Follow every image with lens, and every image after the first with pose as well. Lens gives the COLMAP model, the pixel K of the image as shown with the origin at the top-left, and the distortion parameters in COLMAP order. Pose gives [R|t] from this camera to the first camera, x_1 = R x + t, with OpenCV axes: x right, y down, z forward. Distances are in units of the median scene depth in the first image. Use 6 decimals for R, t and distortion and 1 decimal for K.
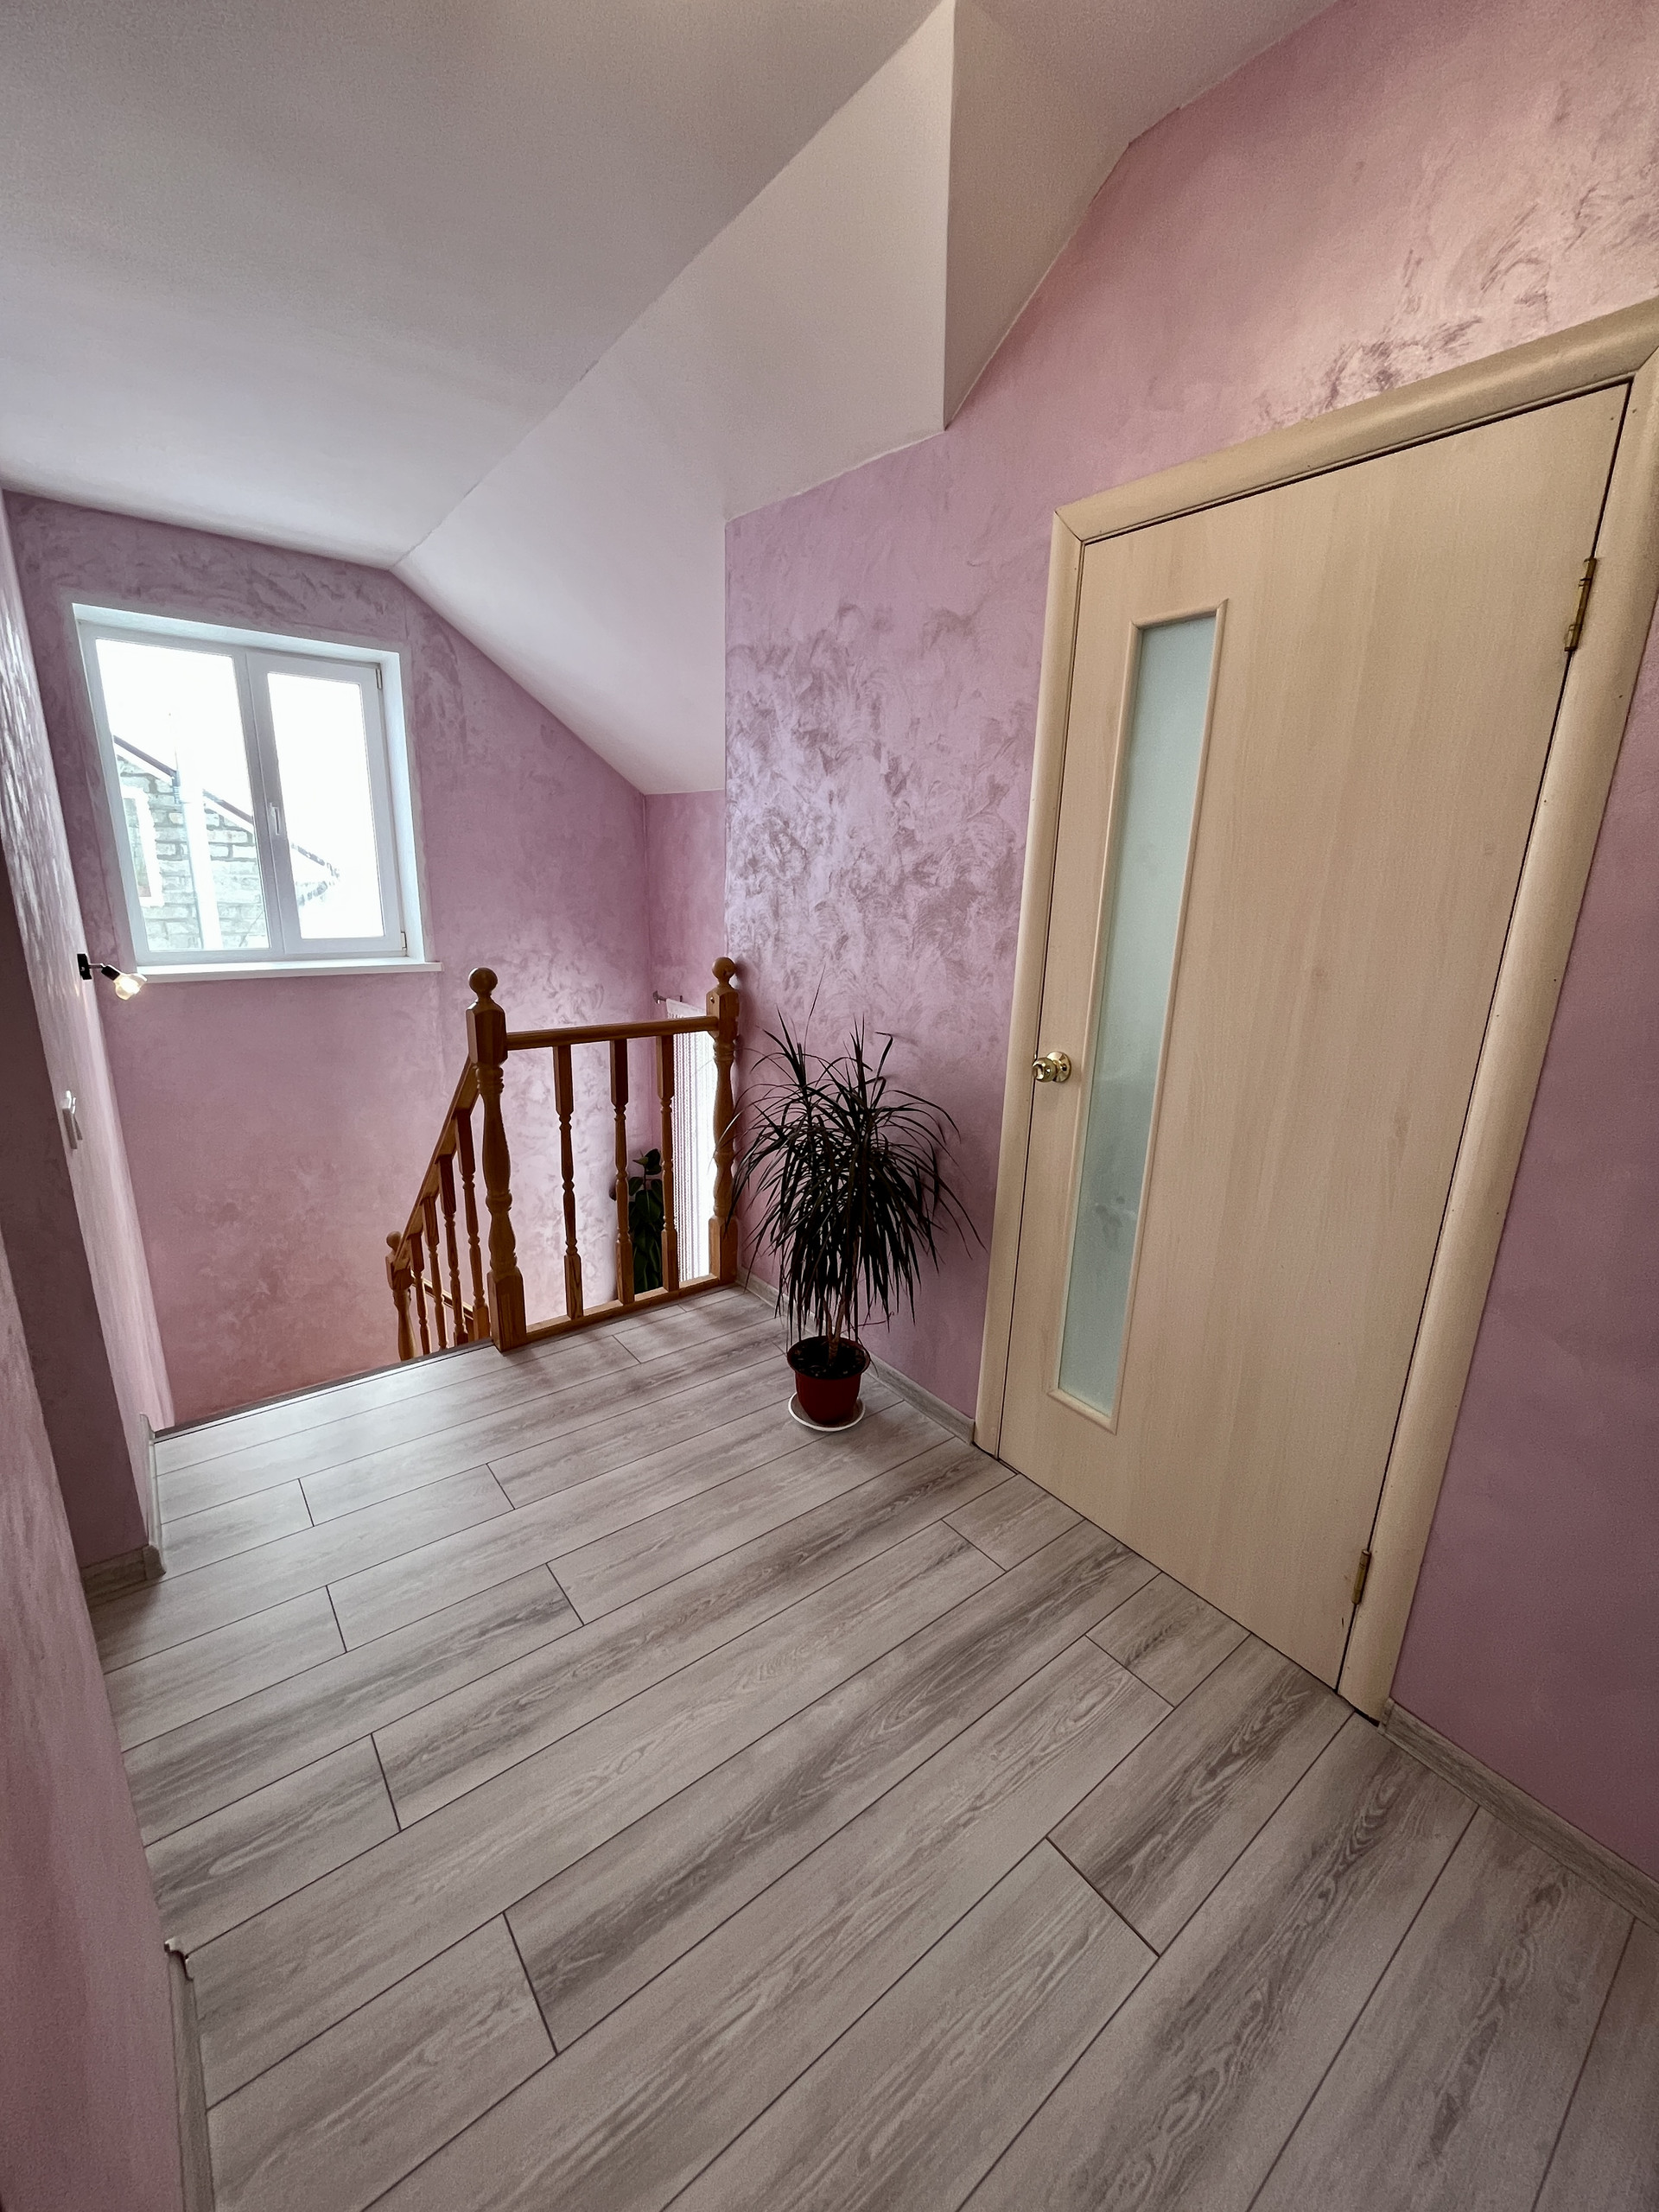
lens RADIAL K [[891.7, 0, 829.8], [0, 891.7, 1108.0], [0, 0, 1]] dist [-0.001275, -0.000457]
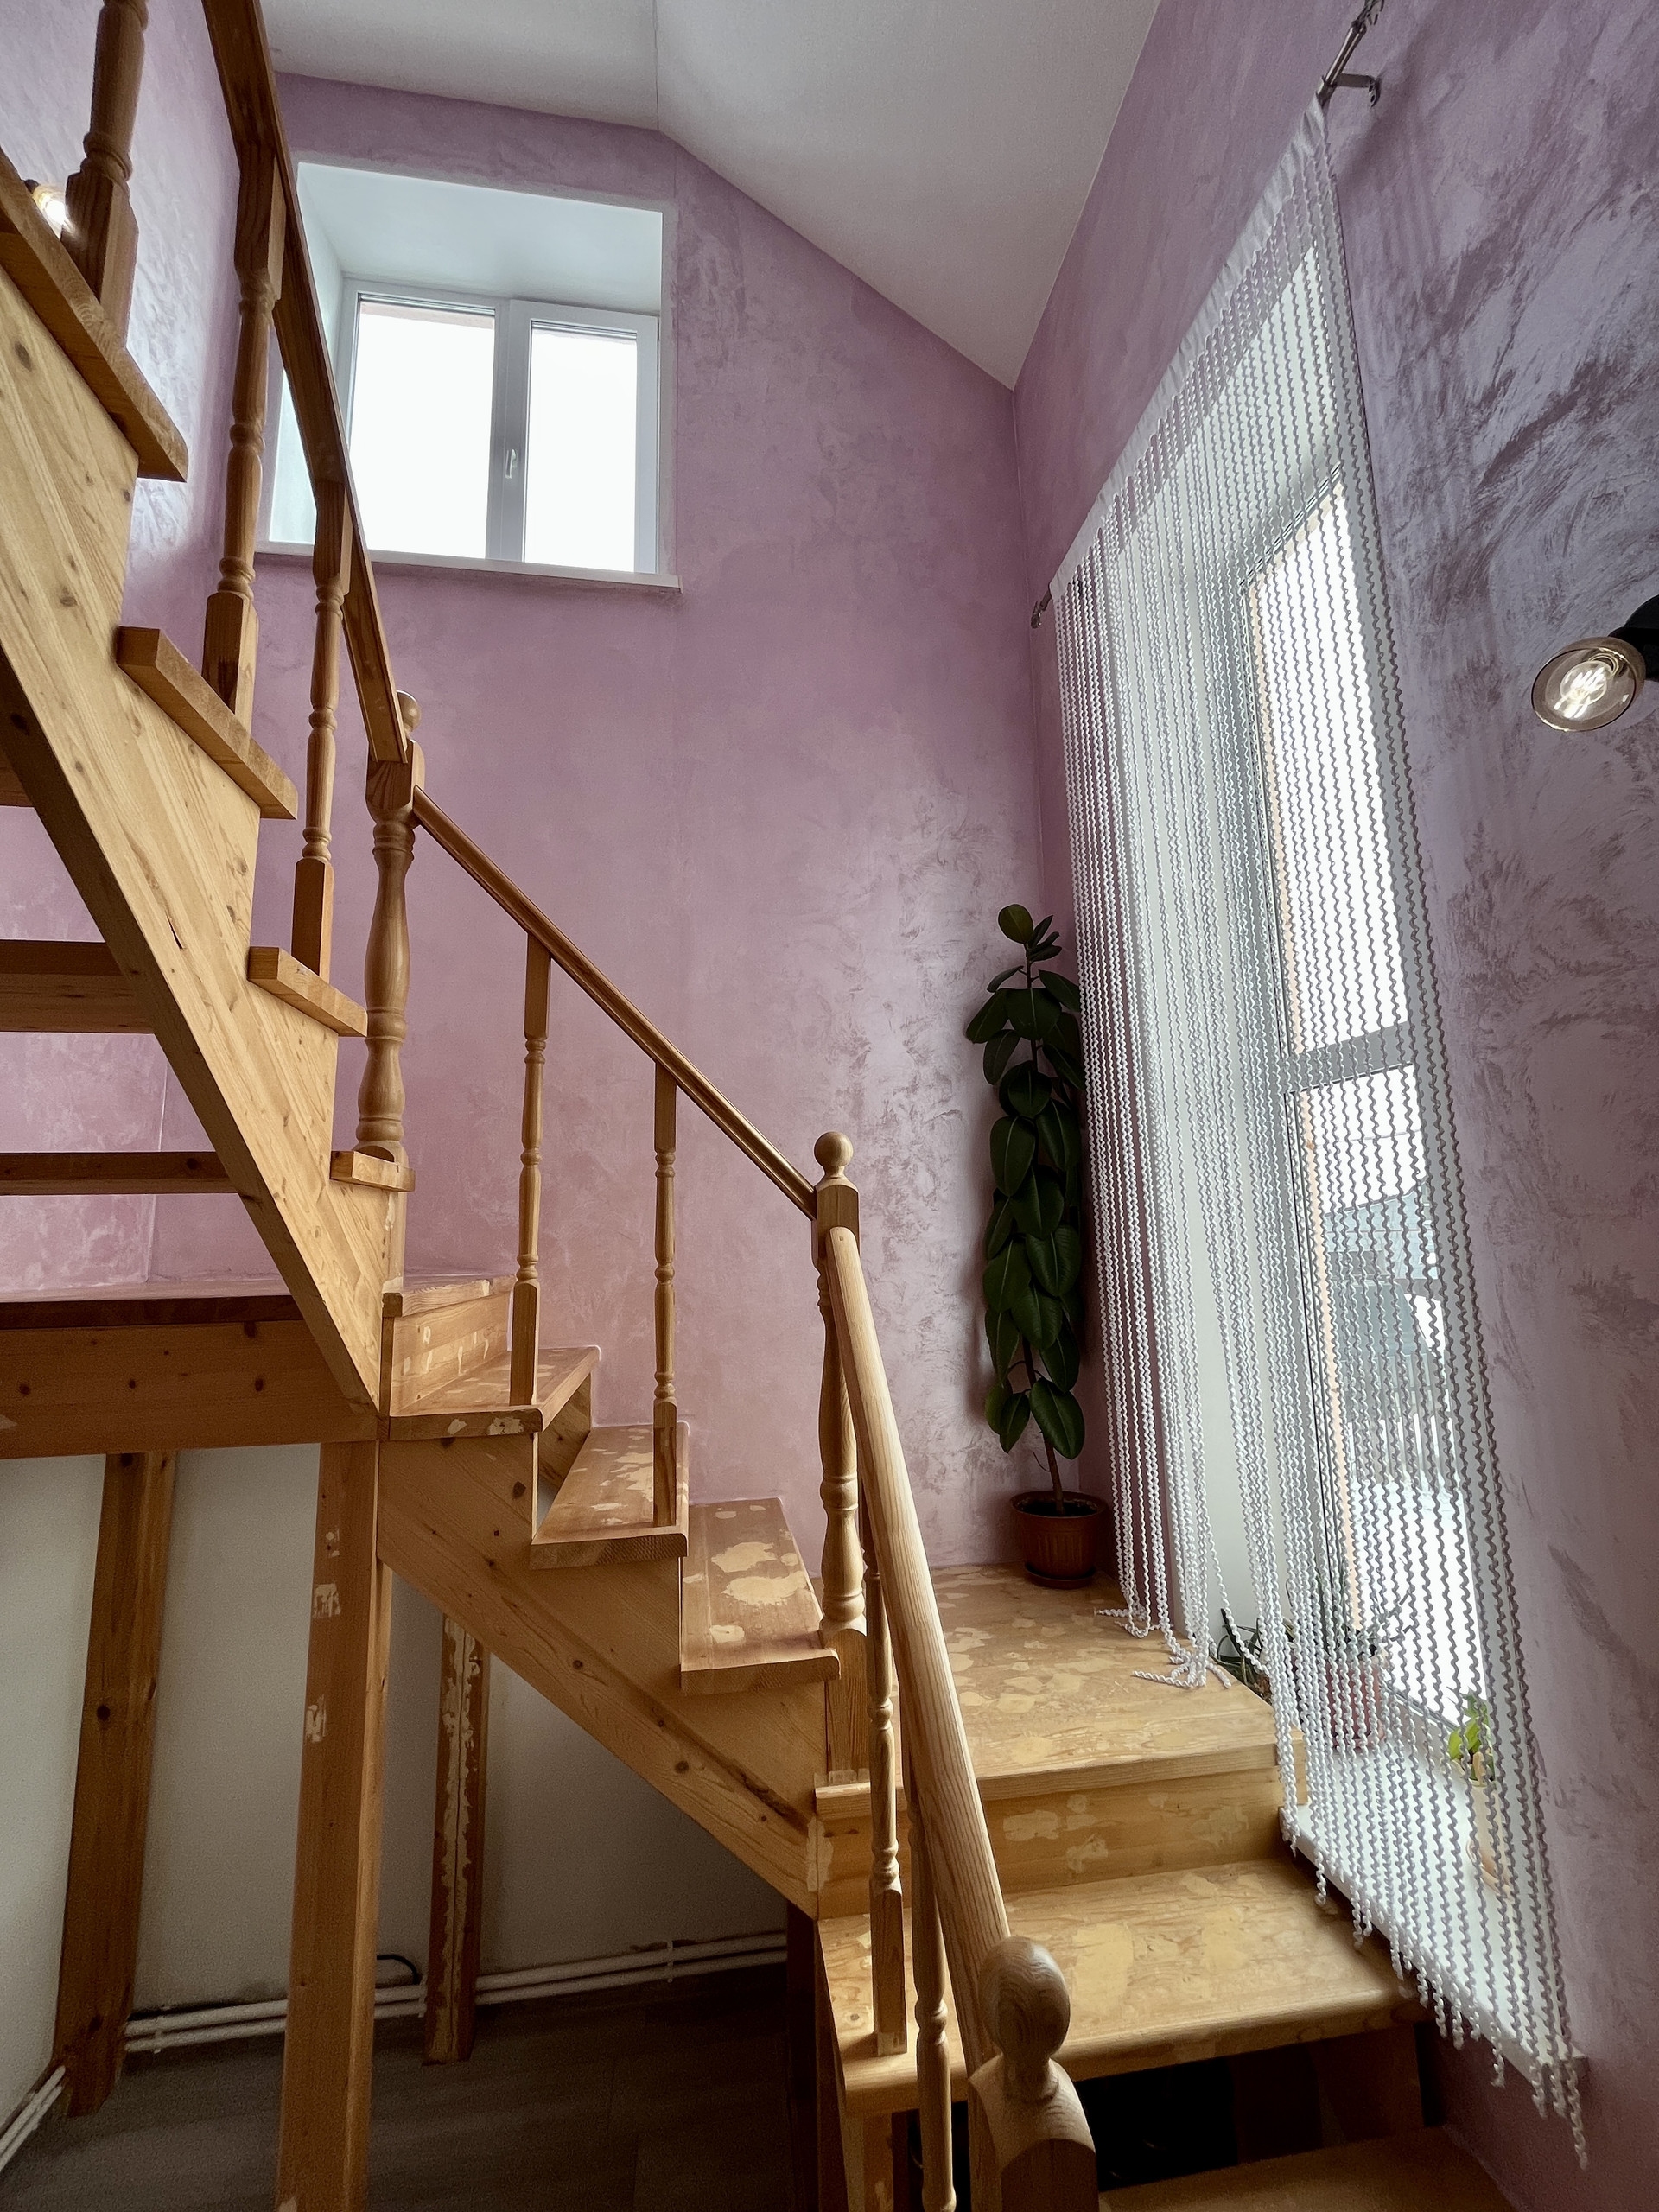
lens RADIAL K [[891.7, 0, 832.5], [0, 891.7, 1107.5], [0, 0, 1]] dist [-0.001275, -0.000457]
pose [[0.870791, -0.120362, -0.476693, -0.093702], [-0.080871, 0.921299, -0.380352, 0.425321], [0.484957, 0.369757, 0.792525, 0.725685]]
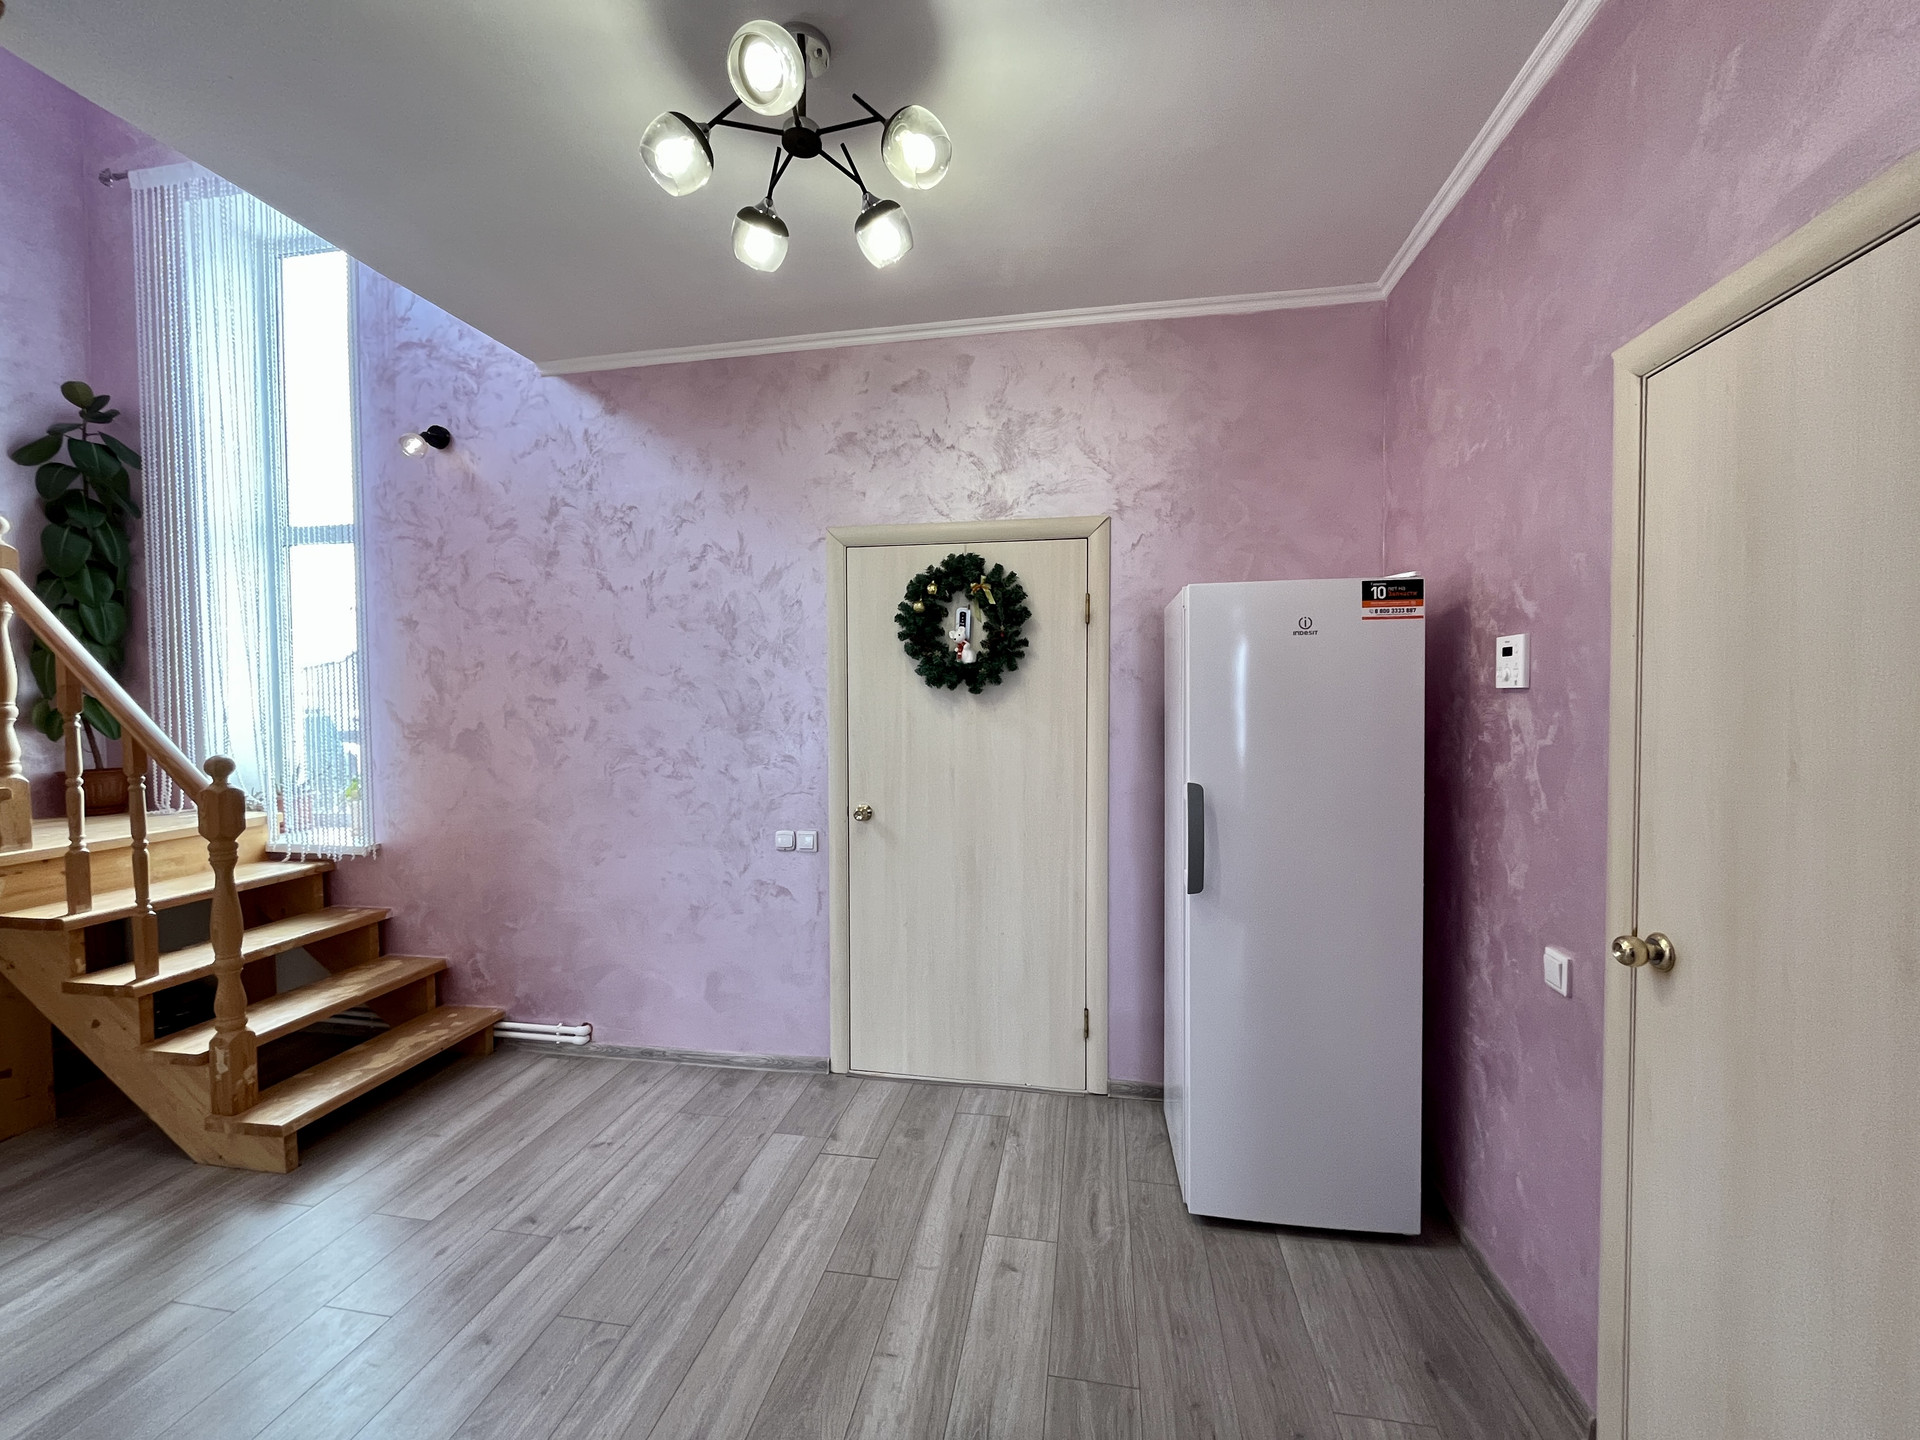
lens RADIAL K [[774.0, 0, 959.0], [0, 774.0, 720.6], [0, 0, 1]] dist [-0.001275, -0.000457]
pose [[0.743631, -0.056417, 0.666206, -0.138410], [0.203326, 0.968321, -0.144955, 0.686275], [-0.636923, 0.243250, 0.731545, 0.154727]]
